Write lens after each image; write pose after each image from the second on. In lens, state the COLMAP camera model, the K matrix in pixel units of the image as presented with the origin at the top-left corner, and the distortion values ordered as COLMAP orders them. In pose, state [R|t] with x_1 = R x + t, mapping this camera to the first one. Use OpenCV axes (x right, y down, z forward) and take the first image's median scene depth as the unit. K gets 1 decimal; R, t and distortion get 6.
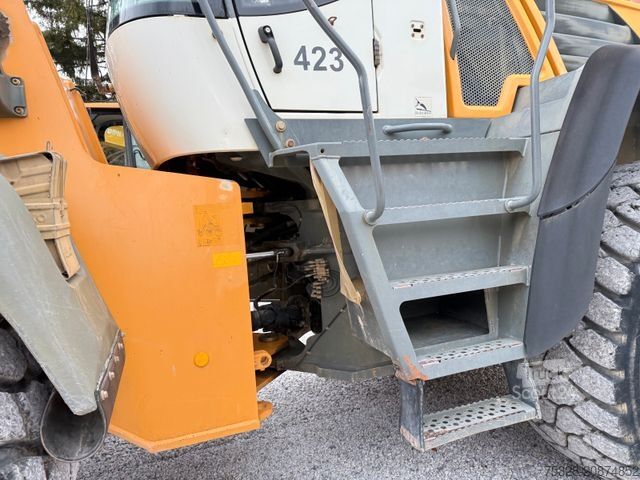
lens RADIAL K [[463.4, 0, 325.3], [0, 463.4, 247.8], [0, 0, 1]] dist [0.010809, -0.006945]
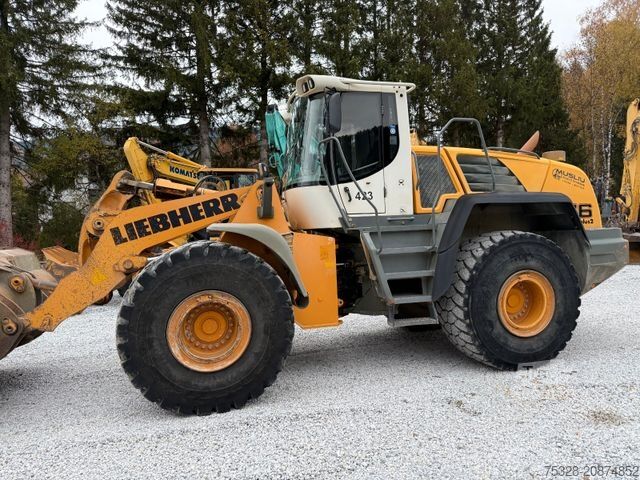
lens RADIAL K [[451.1, 0, 326.6], [0, 451.1, 247.5], [0, 0, 1]] dist [0.098967, -0.130213]
pose [[0.995243, 0.029156, -0.092958, 0.025807], [-0.034377, 0.997891, -0.055059, 0.076798], [0.091157, 0.057992, 0.994147, -1.844823]]
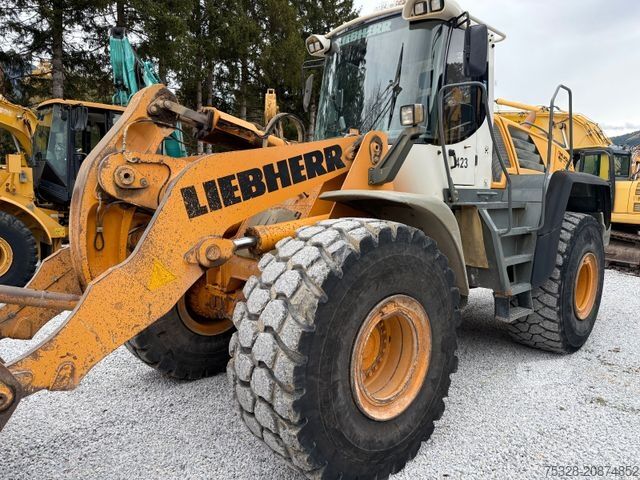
lens RADIAL K [[451.1, 0, 326.6], [0, 451.1, 247.5], [0, 0, 1]] dist [0.098967, -0.130213]
pose [[0.921456, 0.029748, 0.387341, -1.563723], [-0.032115, 0.999484, -0.000362, 0.039765], [-0.387152, -0.012106, 0.921936, -0.875467]]
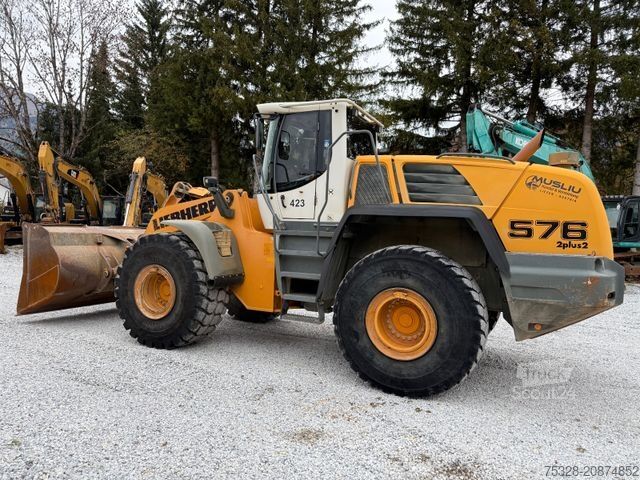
lens RADIAL K [[452.7, 0, 321.7], [0, 452.7, 241.4], [0, 0, 1]] dist [0.095778, -0.000397]
pose [[0.681539, 0.109113, -0.723602, 2.534560], [-0.151214, 0.988479, 0.006630, -0.193466], [0.715988, 0.104901, 0.690186, -1.092613]]
